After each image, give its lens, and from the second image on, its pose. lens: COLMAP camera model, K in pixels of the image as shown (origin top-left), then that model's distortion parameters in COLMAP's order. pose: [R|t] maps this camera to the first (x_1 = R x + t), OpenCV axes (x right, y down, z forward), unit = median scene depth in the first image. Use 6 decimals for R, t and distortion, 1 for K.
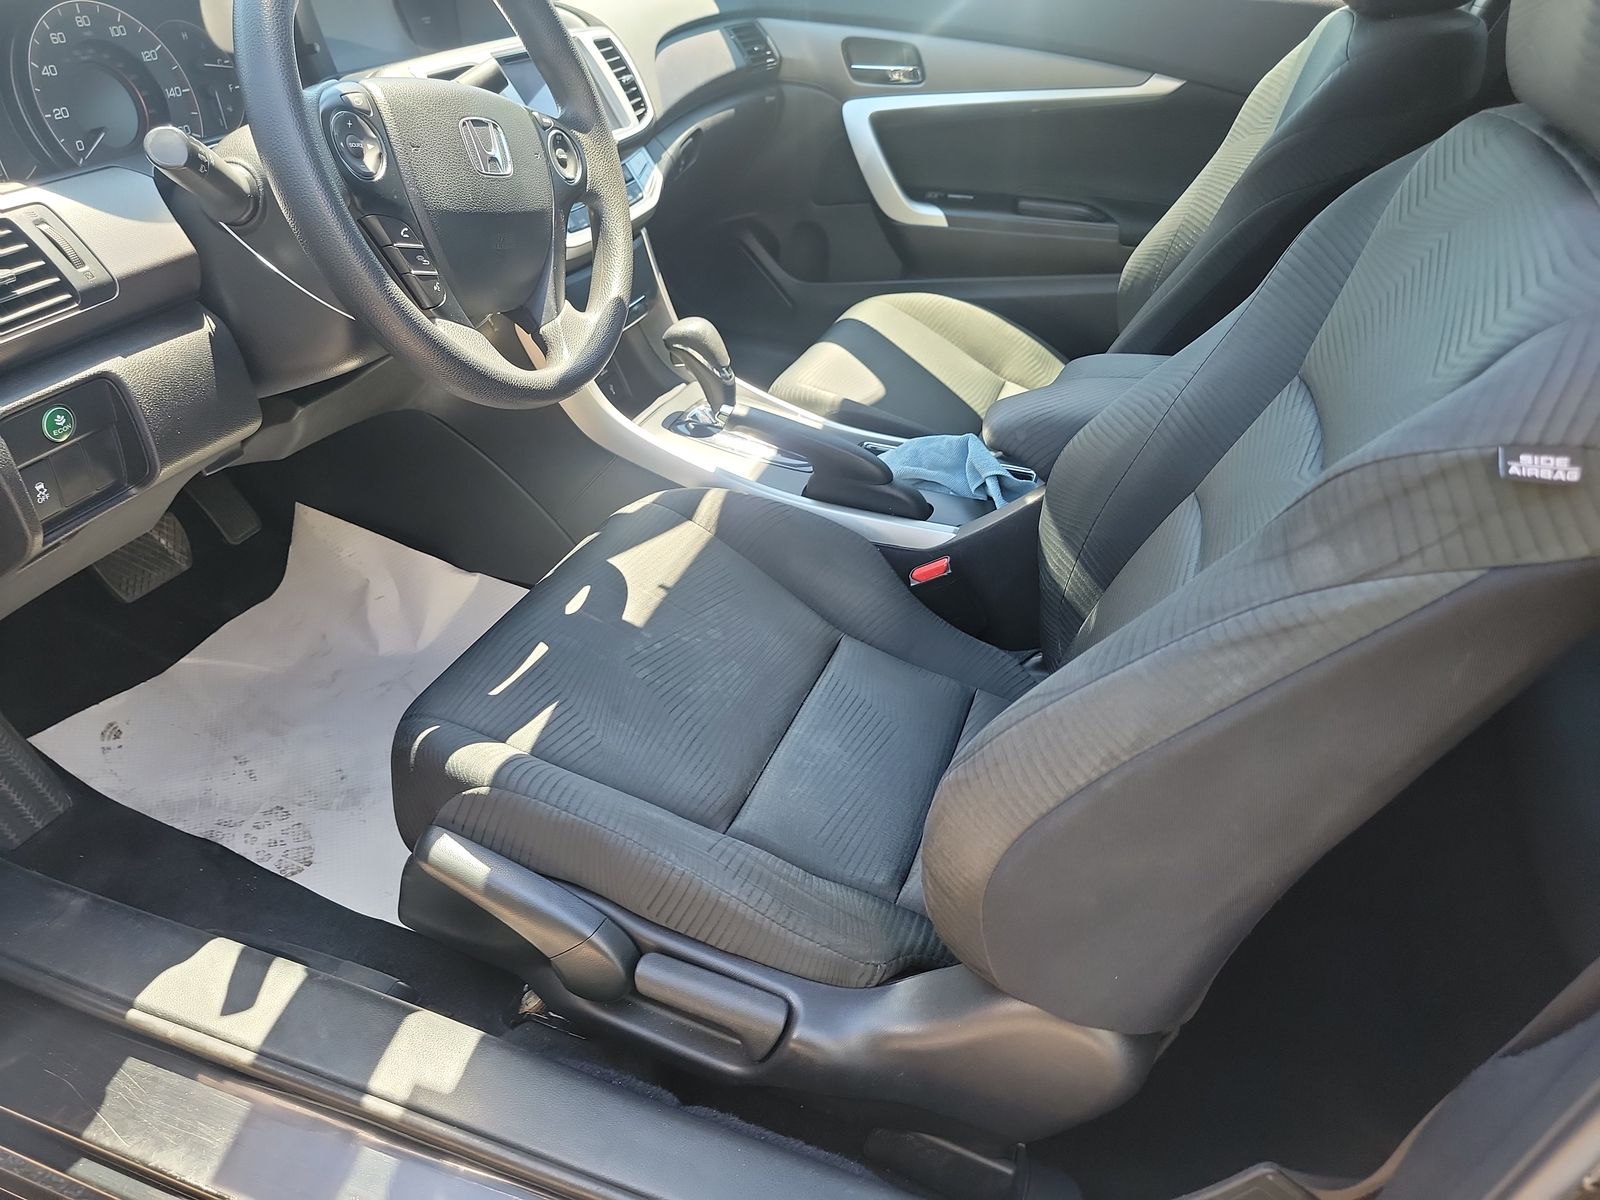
lens RADIAL K [[1134.4, 0, 785.1], [0, 1134.4, 605.6], [0, 0, 1]] dist [0.045410, -0.039094]
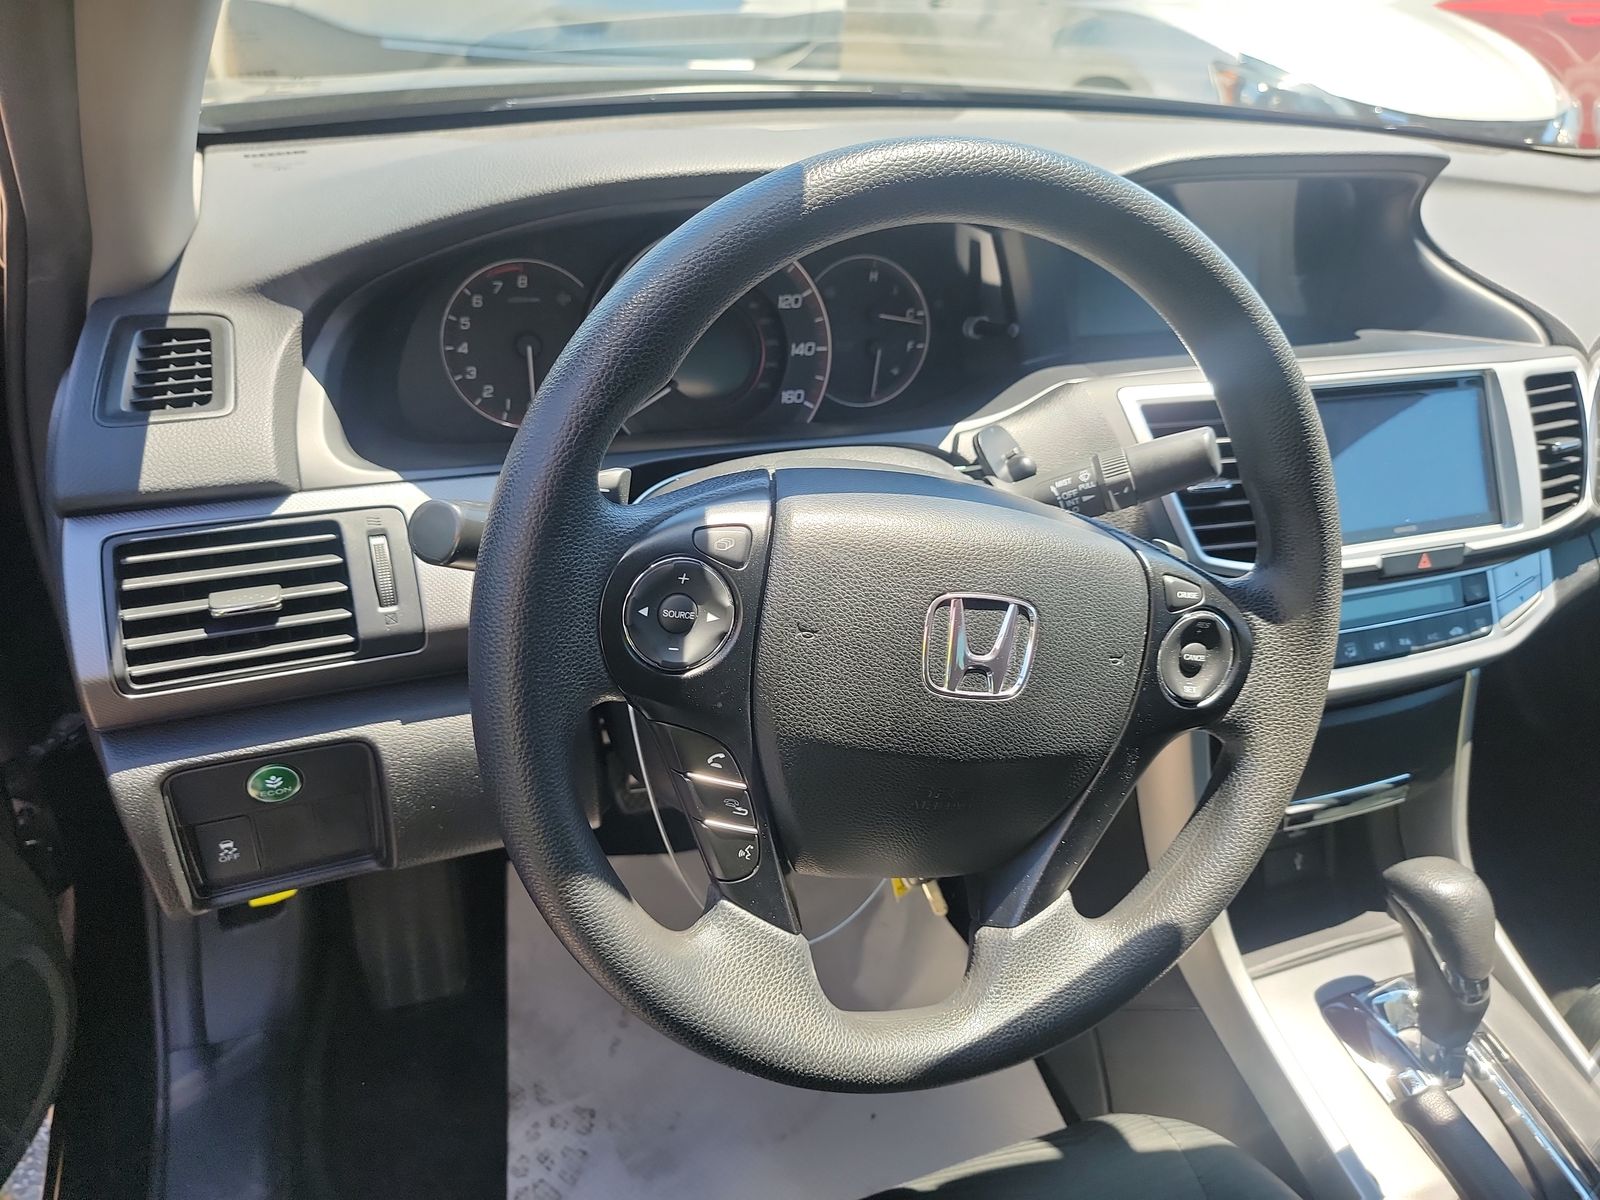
lens RADIAL K [[1104.8, 0, 760.1], [0, 1104.8, 600.4], [0, 0, 1]] dist [0.051981, -0.039403]
pose [[0.645934, 0.403197, -0.648229, -0.009314], [-0.454086, 0.885517, 0.098311, -0.405701], [0.613657, 0.230850, 0.755072, 0.529269]]
